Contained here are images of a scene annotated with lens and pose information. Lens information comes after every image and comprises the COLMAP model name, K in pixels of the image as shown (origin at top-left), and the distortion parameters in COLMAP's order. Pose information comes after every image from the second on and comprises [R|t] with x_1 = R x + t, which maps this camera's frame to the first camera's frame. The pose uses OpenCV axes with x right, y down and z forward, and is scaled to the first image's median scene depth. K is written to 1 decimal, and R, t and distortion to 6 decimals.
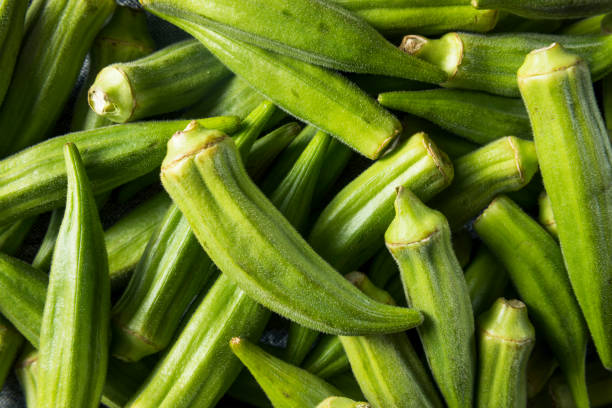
lens RADIAL K [[967.0, 0, 307.5], [0, 967.0, 203.6], [0, 0, 1]] dist [-0.060614, 0.000000]
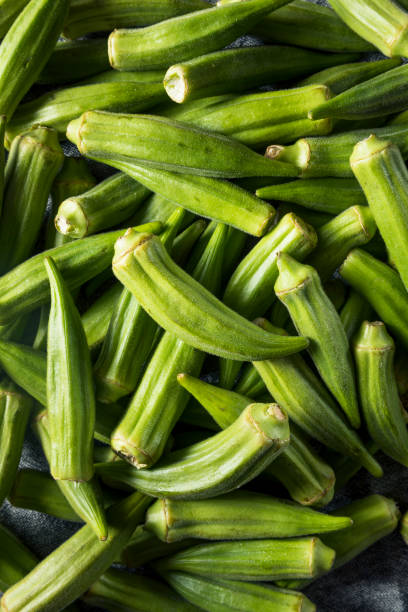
lens RADIAL K [[967.0, 0, 204.6], [0, 967.0, 309.8], [0, 0, 1]] dist [-0.060614, 0.000000]
pose [[0.986859, -0.147670, -0.065590, 0.067390], [0.147009, 0.989024, -0.014820, 0.070465], [0.067058, 0.004983, 0.997737, -0.418570]]
